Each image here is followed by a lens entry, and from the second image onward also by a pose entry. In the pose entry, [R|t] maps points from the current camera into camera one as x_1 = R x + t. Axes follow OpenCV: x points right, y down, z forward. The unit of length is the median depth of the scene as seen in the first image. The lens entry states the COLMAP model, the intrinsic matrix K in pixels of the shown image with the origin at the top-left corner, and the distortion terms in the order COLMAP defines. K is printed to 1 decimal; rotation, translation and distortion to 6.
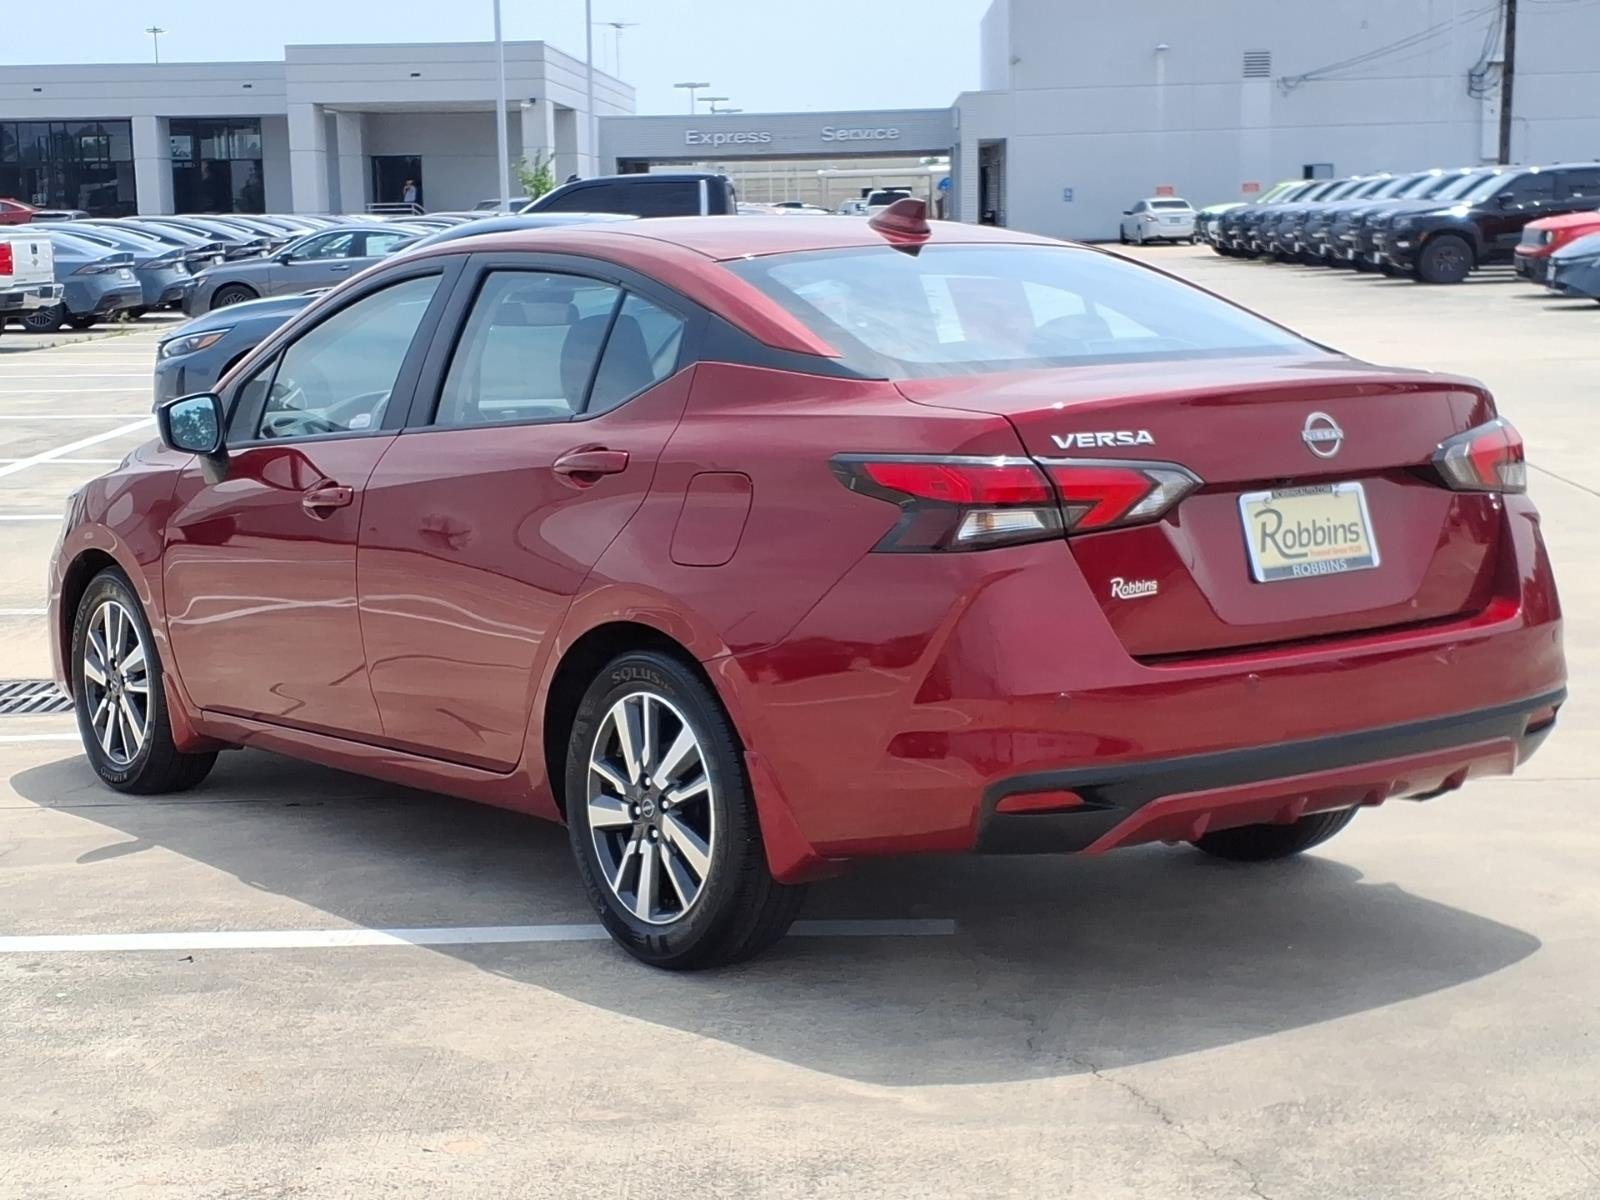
lens RADIAL K [[2562.8, 0, 781.9], [0, 2562.8, 601.3], [0, 0, 1]] dist [0.316060, -1.133240]
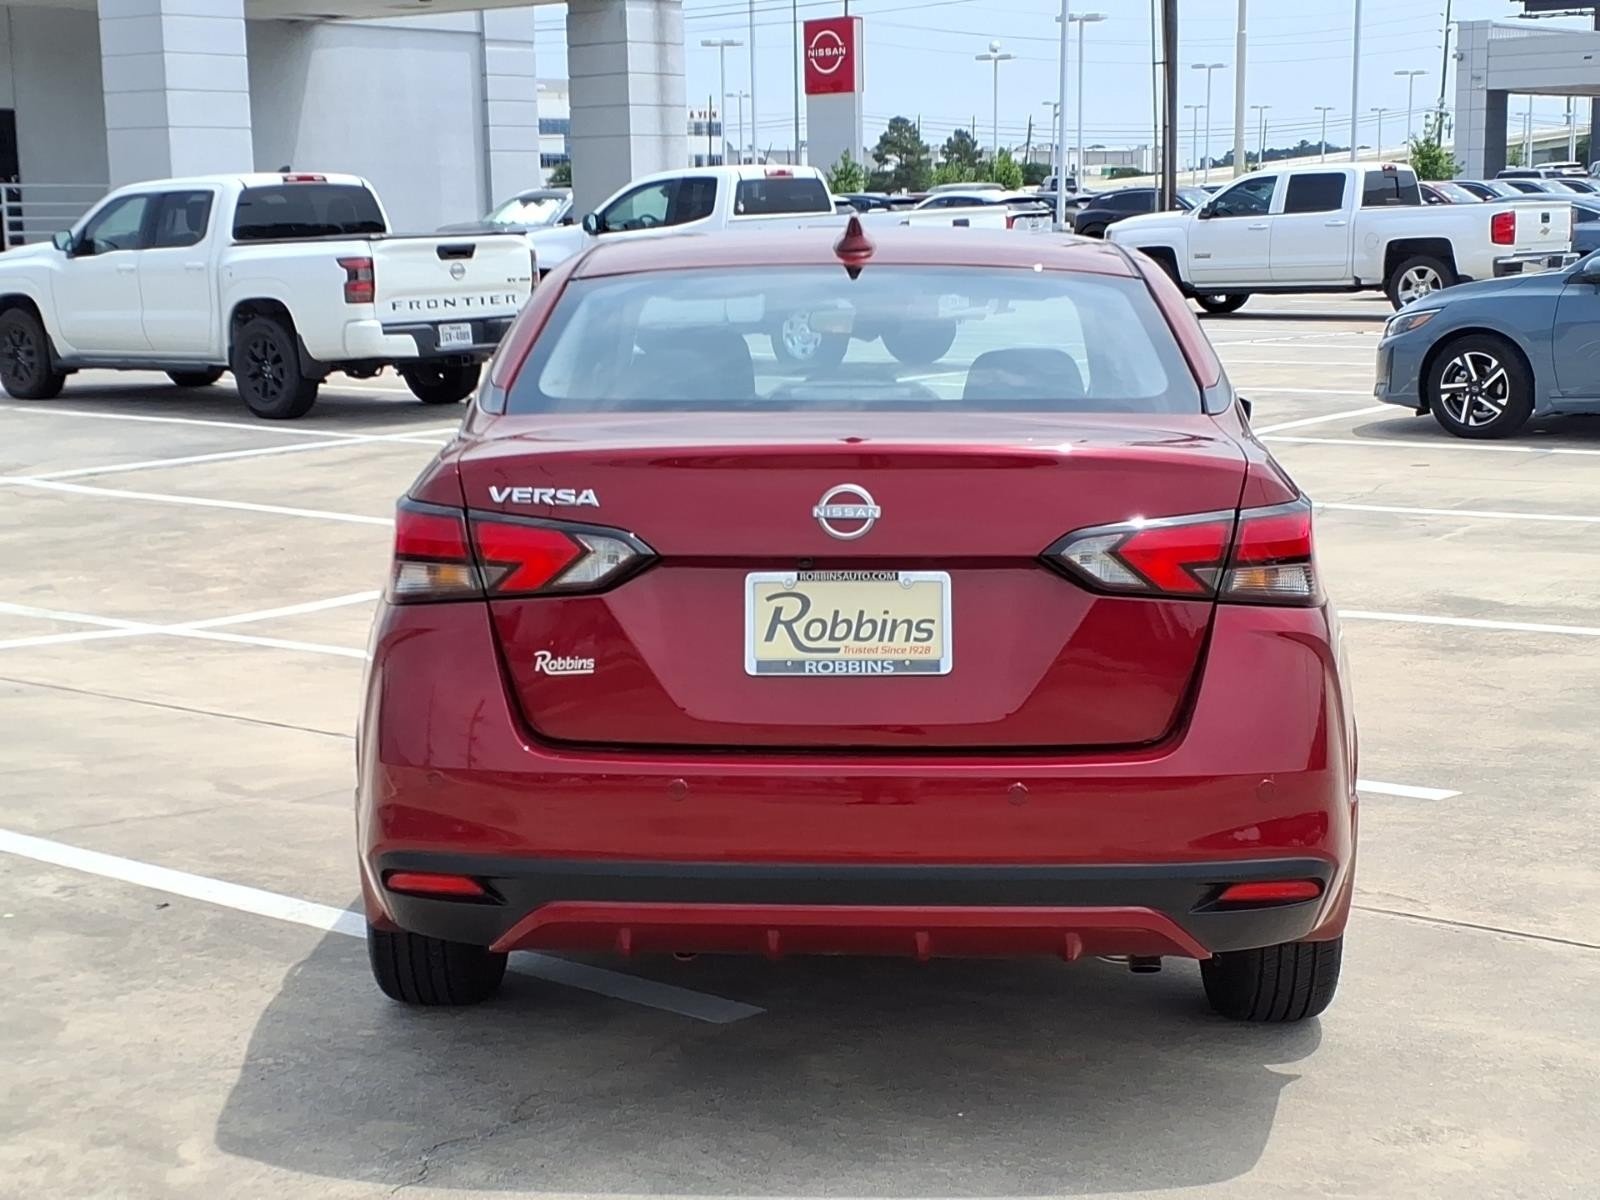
lens RADIAL K [[2562.8, 0, 781.9], [0, 2562.8, 601.3], [0, 0, 1]] dist [0.316060, -1.133240]
pose [[0.789643, 0.100853, -0.605221, 0.695668], [-0.091715, 0.994718, 0.046096, -0.071057], [0.606673, 0.019109, 0.794722, 0.318896]]
